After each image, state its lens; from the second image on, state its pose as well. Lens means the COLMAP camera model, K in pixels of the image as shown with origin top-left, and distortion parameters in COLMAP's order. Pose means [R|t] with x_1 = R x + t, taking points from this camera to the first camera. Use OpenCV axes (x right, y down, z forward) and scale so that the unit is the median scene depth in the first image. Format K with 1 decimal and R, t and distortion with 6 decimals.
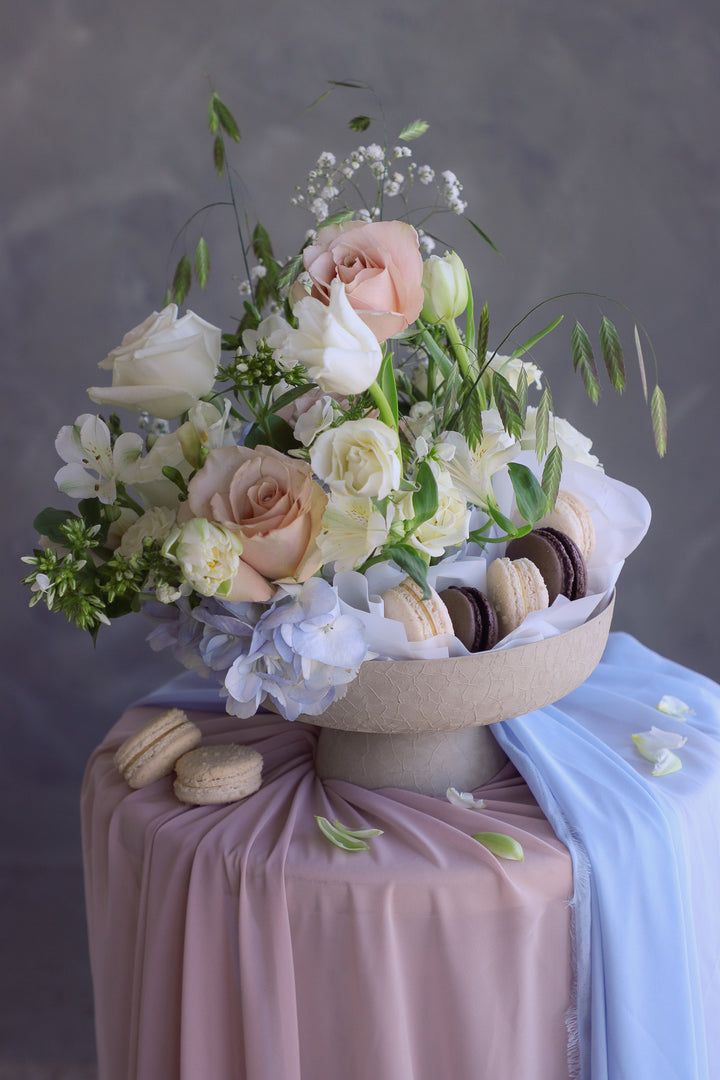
lens RADIAL K [[2117.6, 0, 360.0], [0, 2117.6, 540.0], [0, 0, 1]] dist [0.070221, 0.164595]
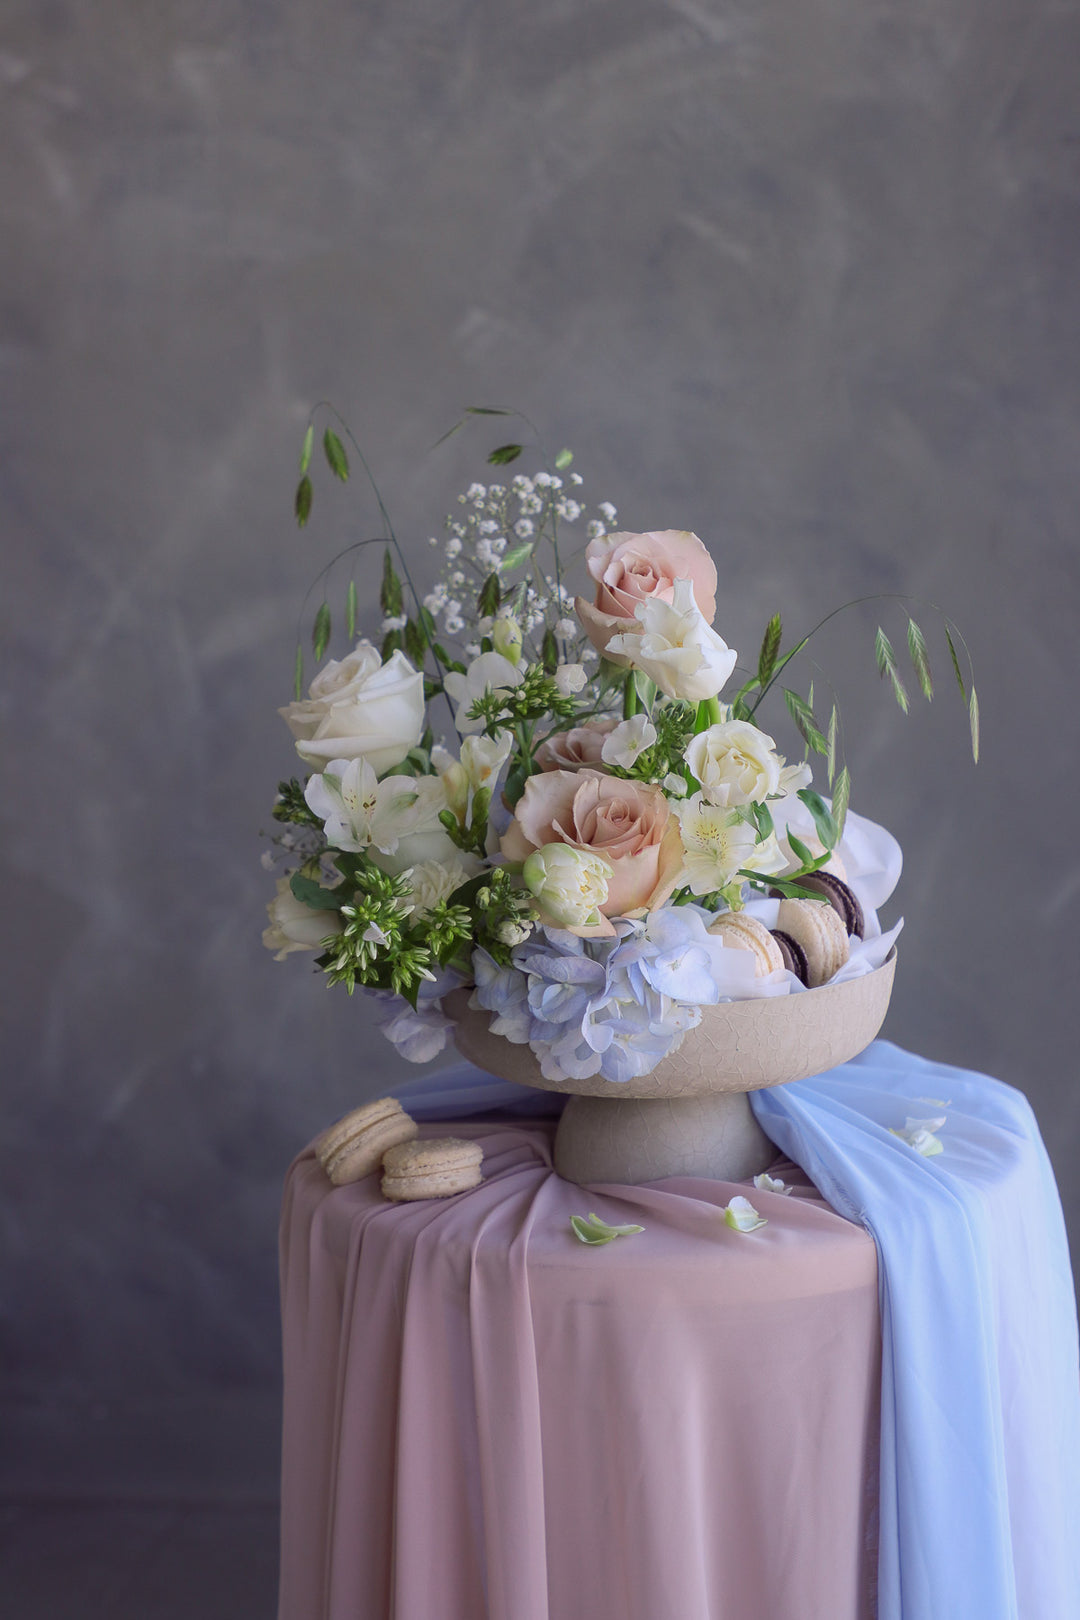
lens RADIAL K [[2976.6, 0, 540.0], [0, 2976.6, 810.0], [0, 0, 1]] dist [0.019928, 0.086477]
pose [[0.941661, -0.047897, 0.333136, -0.472256], [0.095854, 0.986996, -0.129041, 0.129962], [-0.322623, 0.153445, 0.934007, -0.164635]]
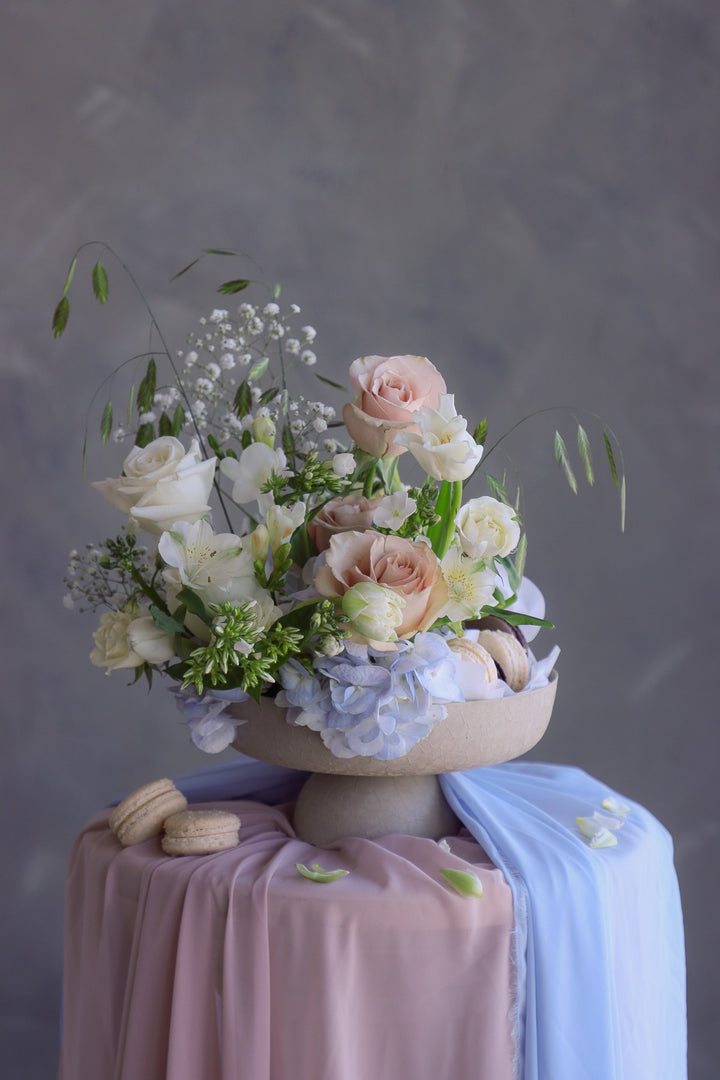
lens RADIAL K [[4014.4, 0, 360.0], [0, 4014.4, 540.0], [0, 0, 1]] dist [-0.009968, 0.333537]
pose [[0.837303, -0.027158, 0.546065, -1.289654], [0.115438, 0.985031, -0.128016, 0.252063], [-0.534414, 0.170225, 0.827904, -0.902593]]
